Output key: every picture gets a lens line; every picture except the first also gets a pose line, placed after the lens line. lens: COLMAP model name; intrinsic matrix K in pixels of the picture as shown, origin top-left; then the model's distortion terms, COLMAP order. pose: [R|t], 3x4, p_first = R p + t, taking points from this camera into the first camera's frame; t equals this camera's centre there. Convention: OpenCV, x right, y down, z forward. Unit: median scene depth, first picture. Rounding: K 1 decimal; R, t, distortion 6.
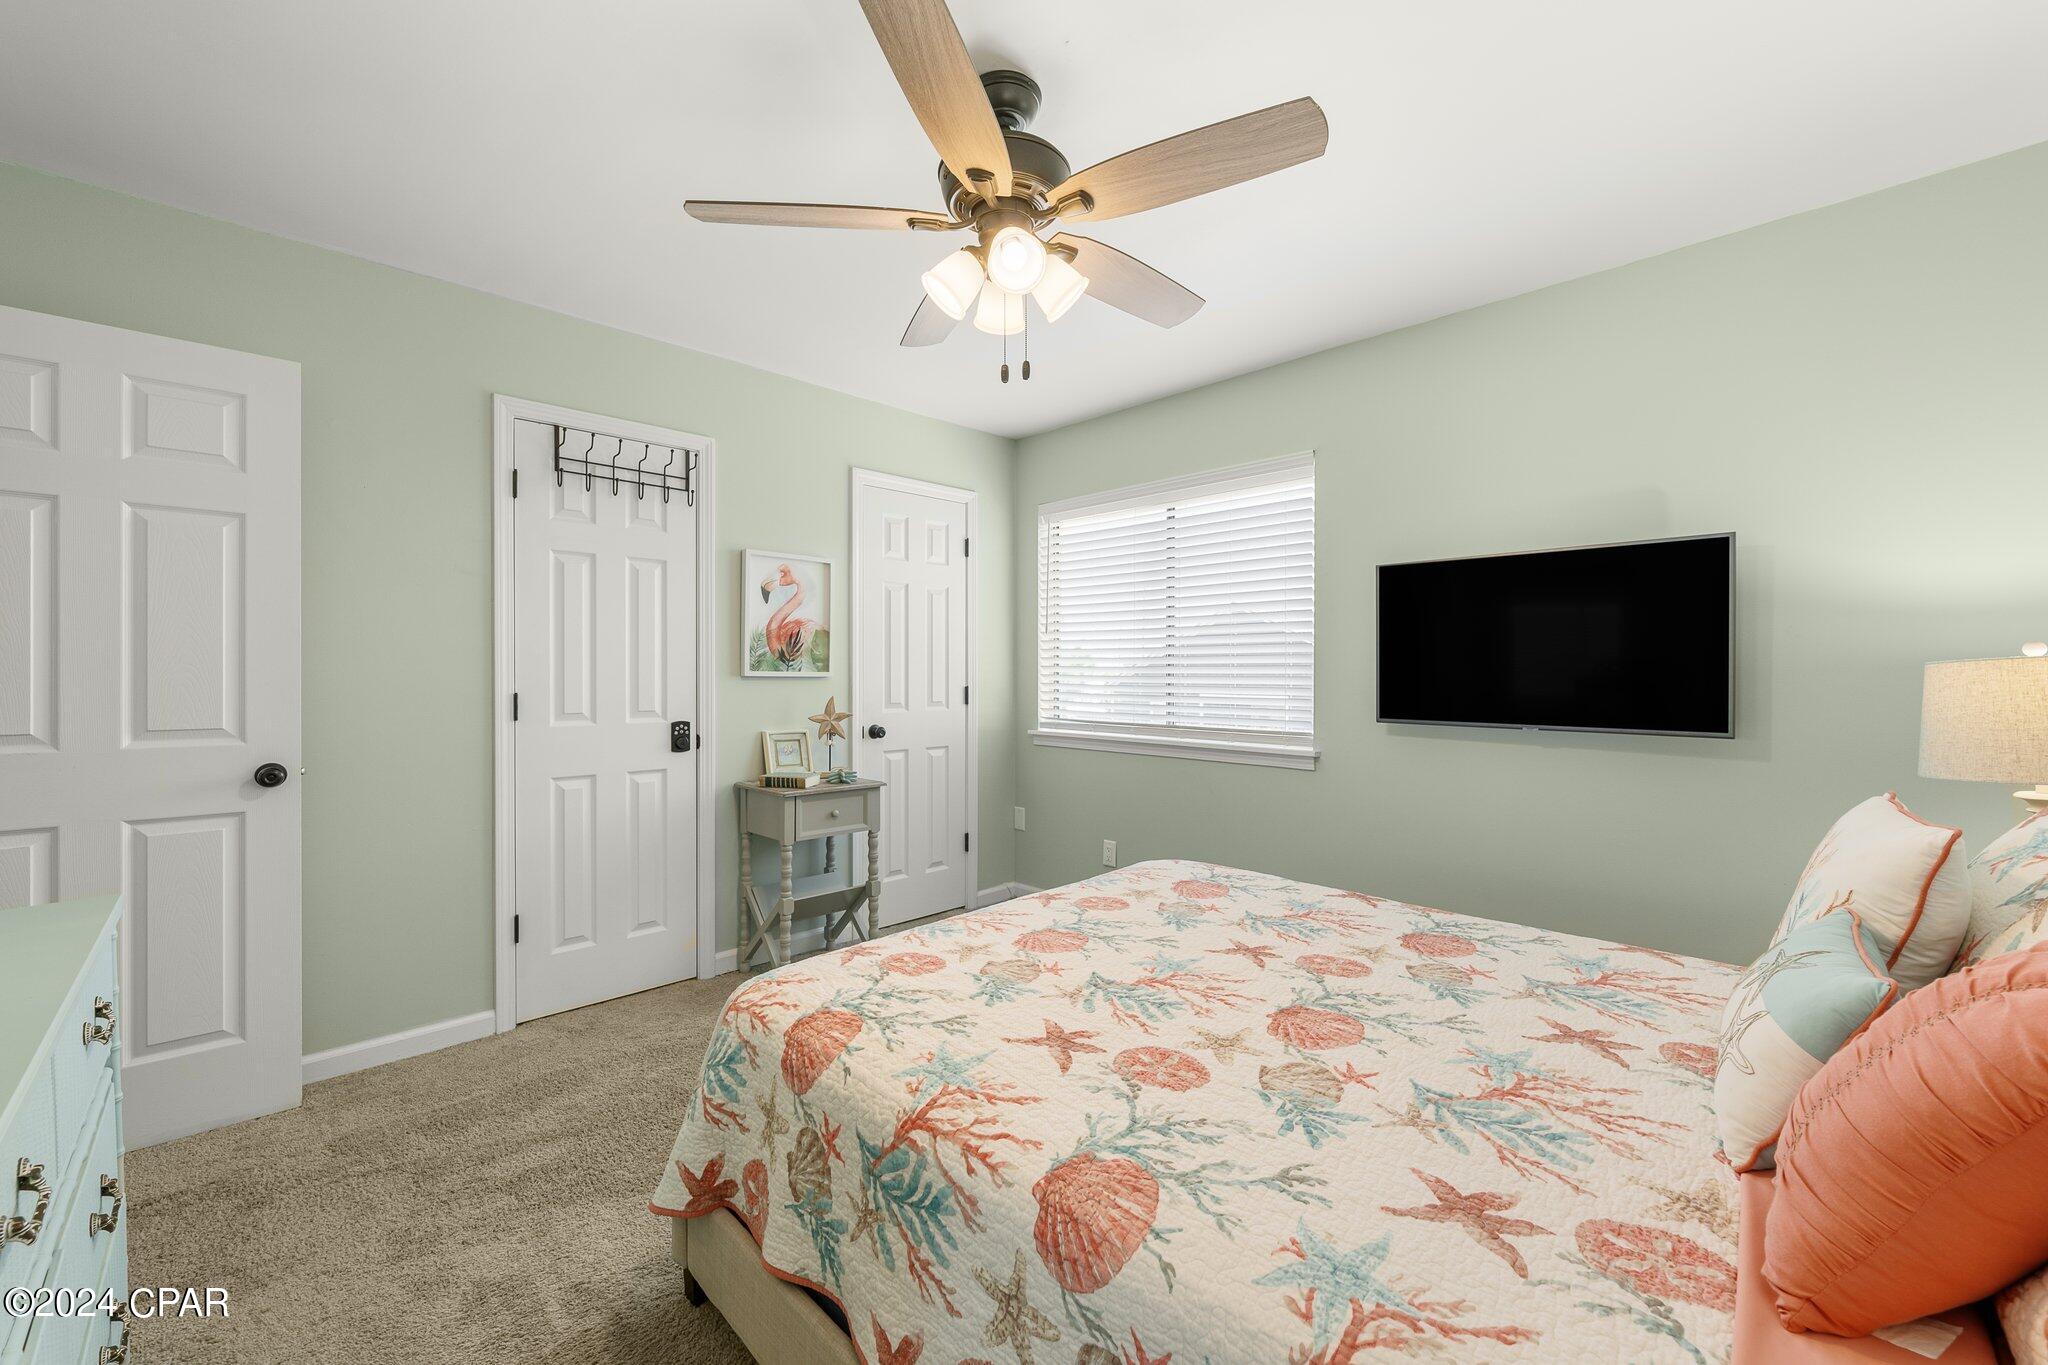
lens RADIAL K [[849.4, 0, 1016.6], [0, 849.4, 676.7], [0, 0, 1]] dist [-0.000587, 0.000015]
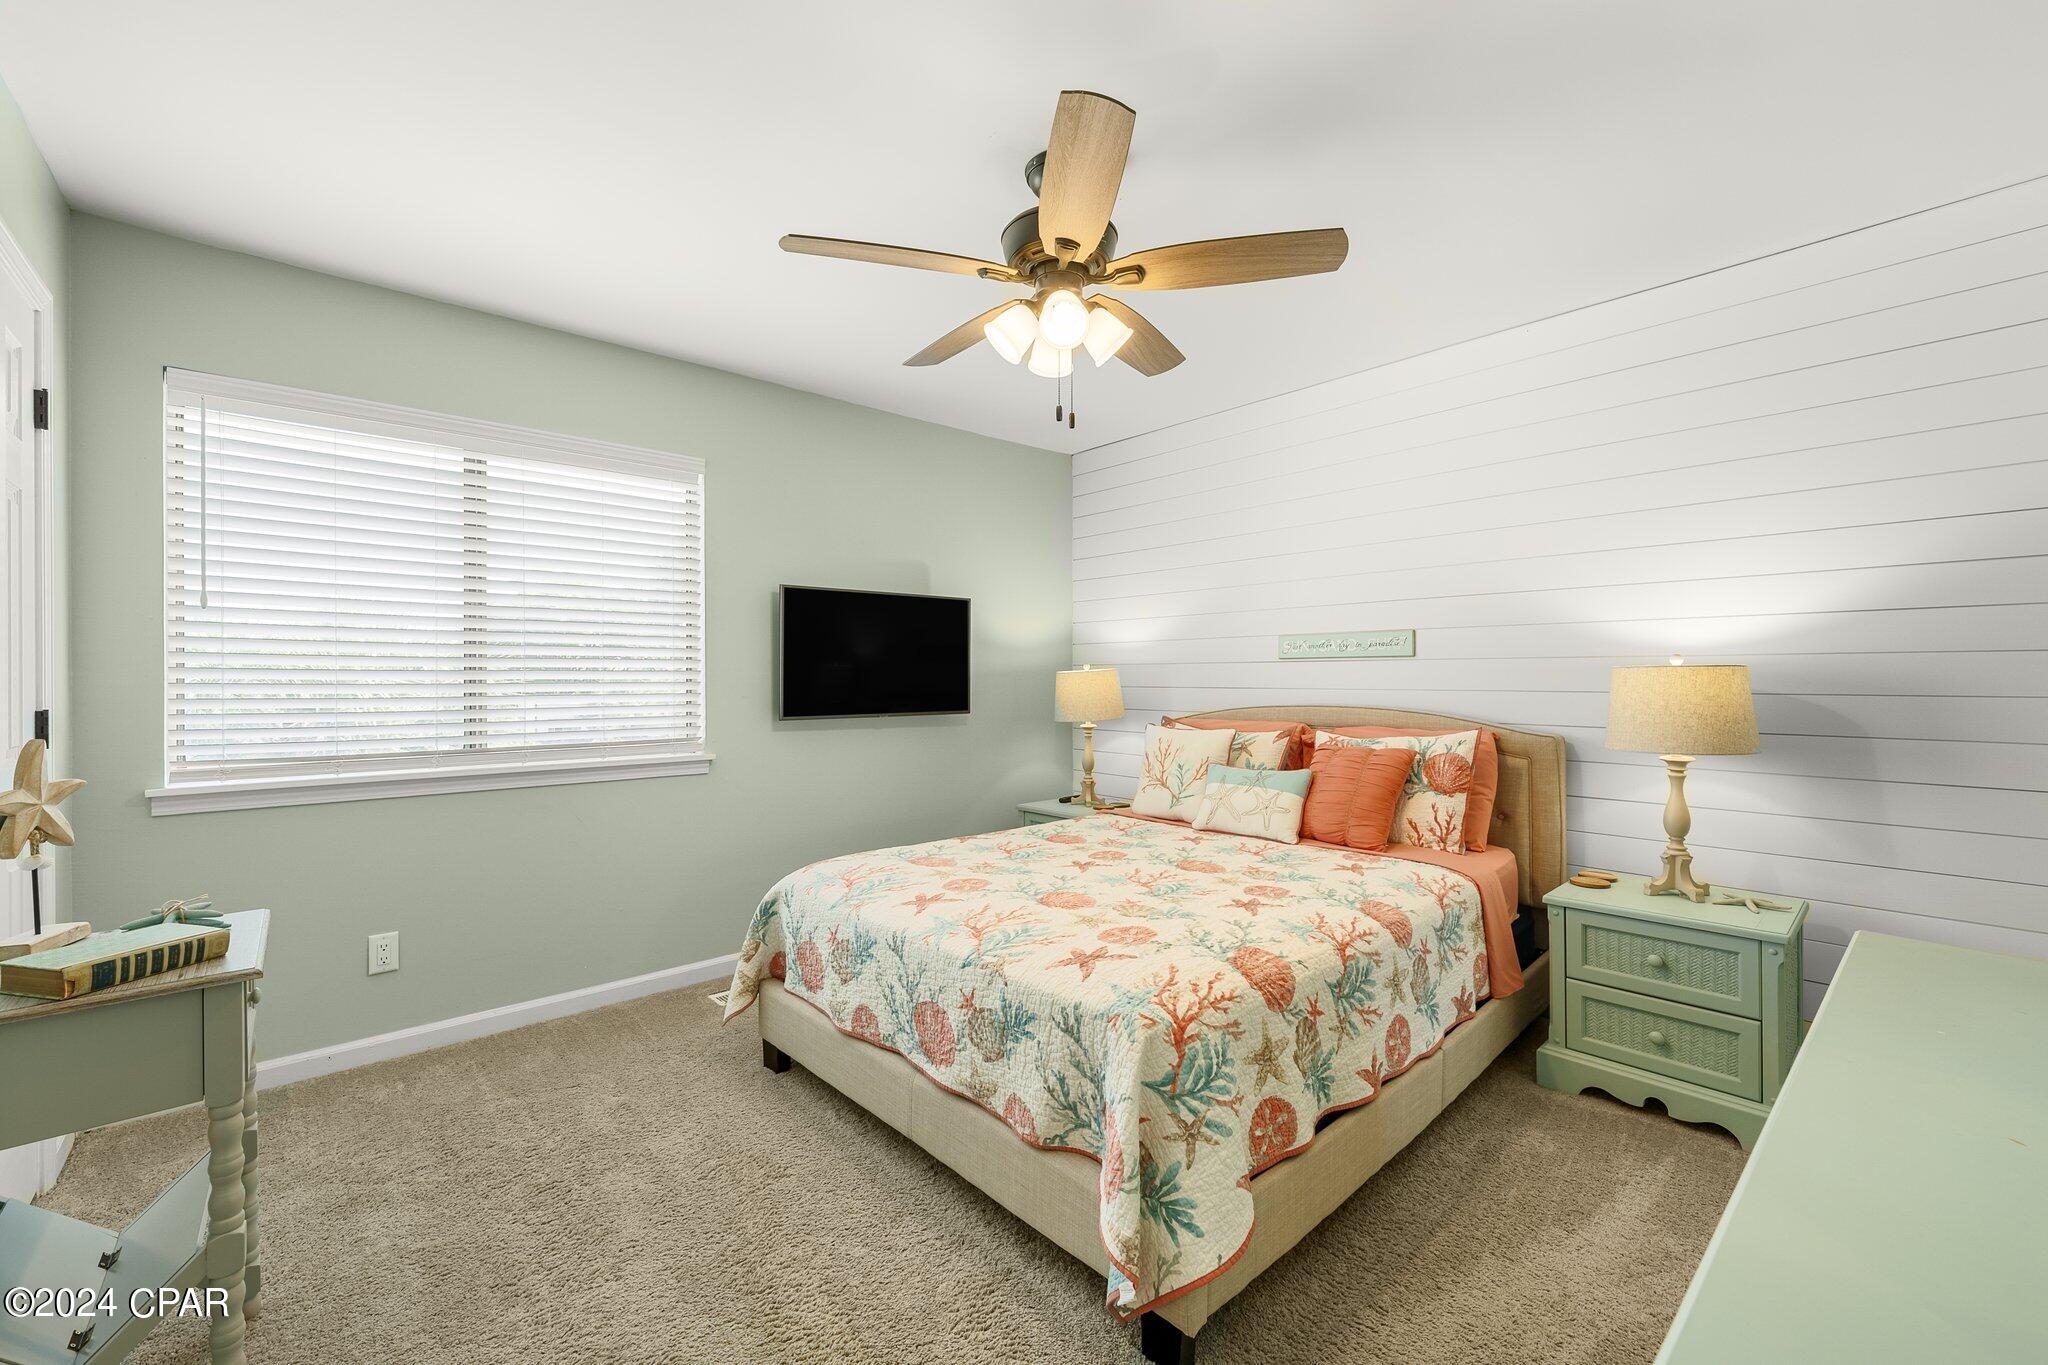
lens RADIAL K [[849.4, 0, 1016.6], [0, 849.4, 676.7], [0, 0, 1]] dist [-0.000587, 0.000015]
pose [[0.016771, -0.003123, 0.999854, -0.968122], [0.007228, 0.999969, 0.003002, -0.008653], [-0.999833, 0.007177, 0.016793, 0.868481]]
